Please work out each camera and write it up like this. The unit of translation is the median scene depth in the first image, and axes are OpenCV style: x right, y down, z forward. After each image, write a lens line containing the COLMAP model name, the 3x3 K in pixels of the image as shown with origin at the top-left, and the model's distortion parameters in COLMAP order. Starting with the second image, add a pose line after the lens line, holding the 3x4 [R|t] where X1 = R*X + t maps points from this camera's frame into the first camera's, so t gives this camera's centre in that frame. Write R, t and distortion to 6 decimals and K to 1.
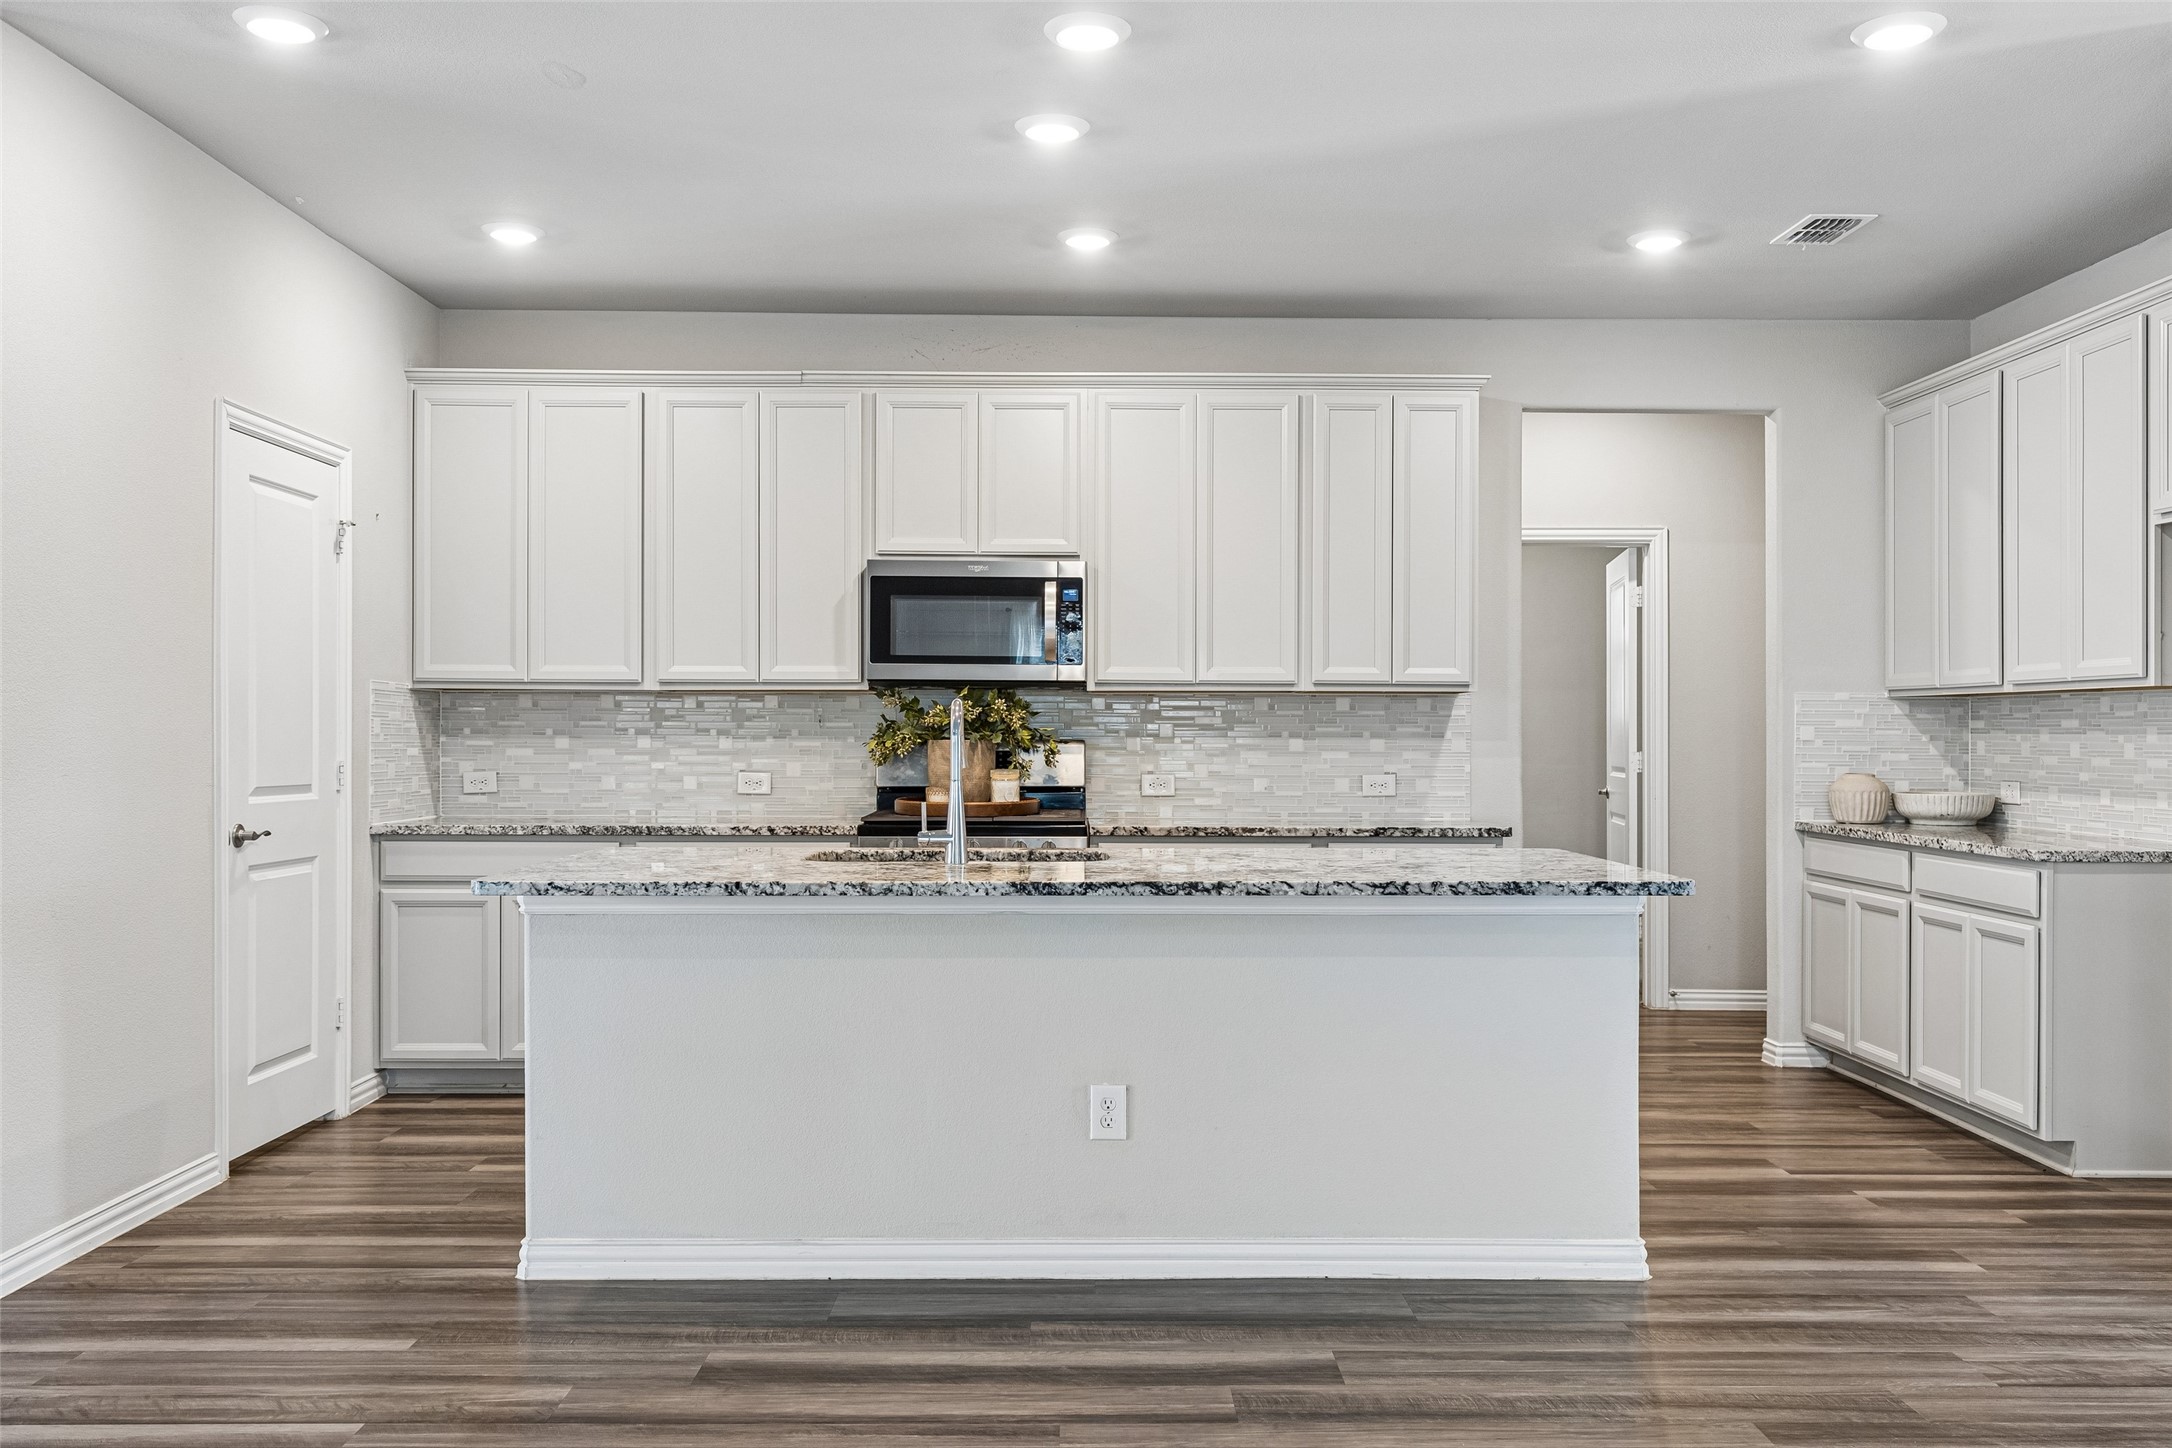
lens RADIAL K [[1745.2, 0, 1097.6], [0, 1745.2, 746.4], [0, 0, 1]] dist [0.007358, -0.003671]
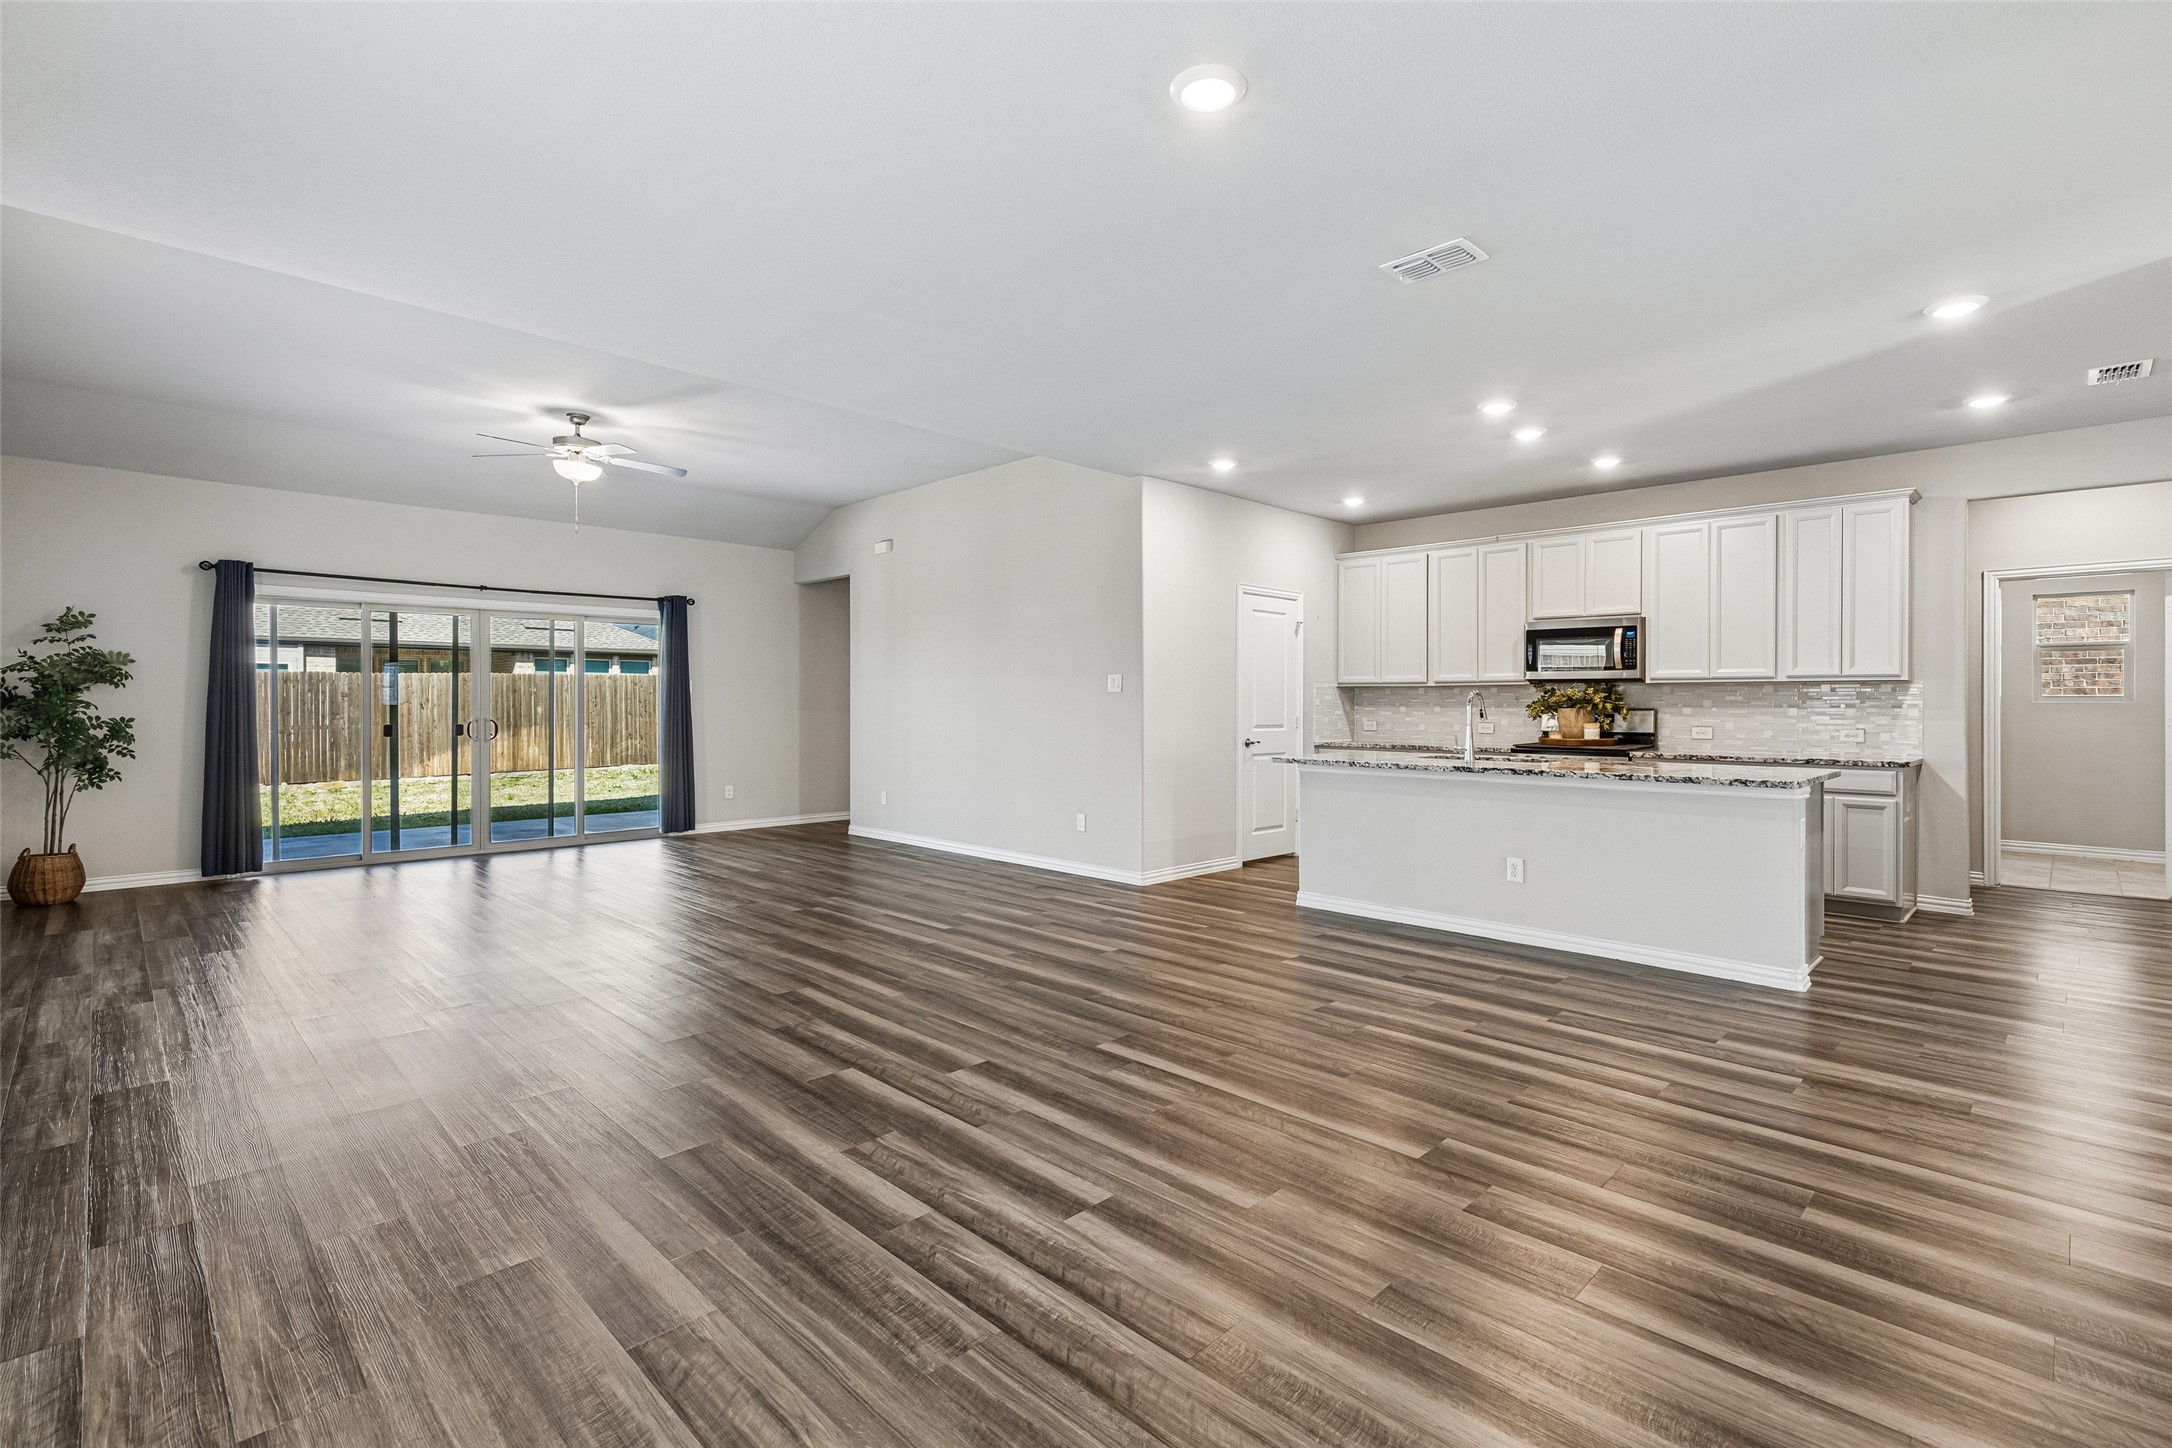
lens RADIAL K [[984.6, 0, 1108.0], [0, 984.6, 709.6], [0, 0, 1]] dist [0.007181, -0.001013]
pose [[0.704849, 0.003132, -0.709351, 0.370108], [-0.005597, 0.999984, -0.001146, 0.002204], [0.709336, 0.004778, 0.704855, -0.197226]]
